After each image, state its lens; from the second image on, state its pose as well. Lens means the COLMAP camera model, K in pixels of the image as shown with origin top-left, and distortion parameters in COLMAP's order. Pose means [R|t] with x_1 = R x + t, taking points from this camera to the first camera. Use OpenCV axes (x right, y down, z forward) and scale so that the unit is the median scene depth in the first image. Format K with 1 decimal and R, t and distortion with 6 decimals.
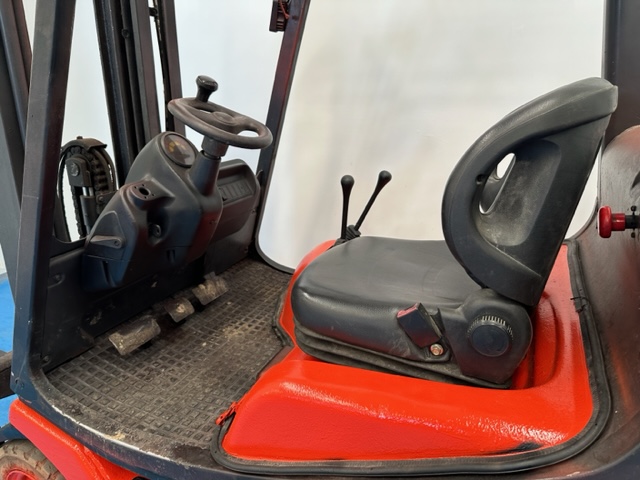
lens RADIAL K [[454.9, 0, 318.4], [0, 454.9, 238.2], [0, 0, 1]] dist [0.040646, -0.056807]
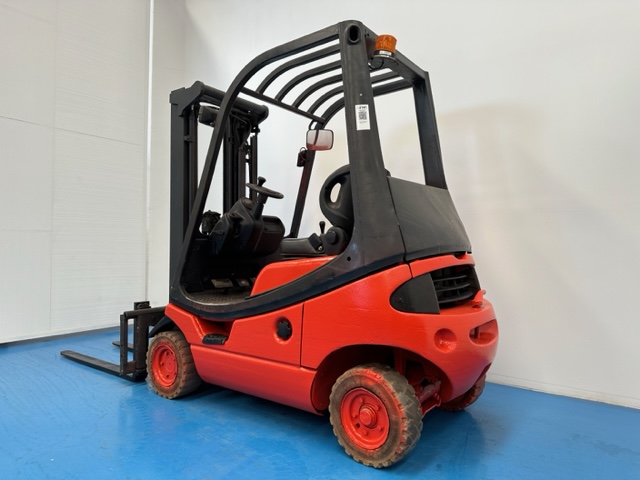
lens RADIAL K [[454.9, 0, 322.9], [0, 454.9, 243.5], [0, 0, 1]] dist [0.040646, -0.056807]
pose [[0.982706, 0.002532, -0.185155, 0.569311], [-0.063023, 0.944784, -0.321576, 0.803583], [0.174118, 0.327684, 0.928605, -1.204614]]
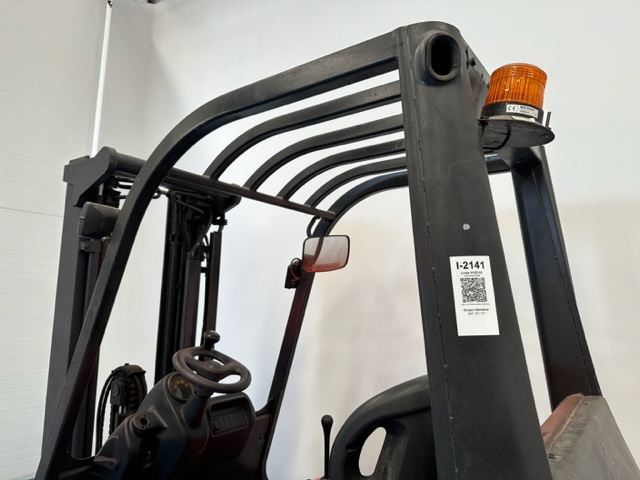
lens RADIAL K [[454.9, 0, 315.2], [0, 454.9, 239.3], [0, 0, 1]] dist [0.040646, -0.056807]
pose [[0.982091, 0.014220, -0.187872, 0.292721], [-0.093106, 0.903516, -0.418318, -0.066146], [0.163796, 0.428318, 0.888659, -0.248682]]
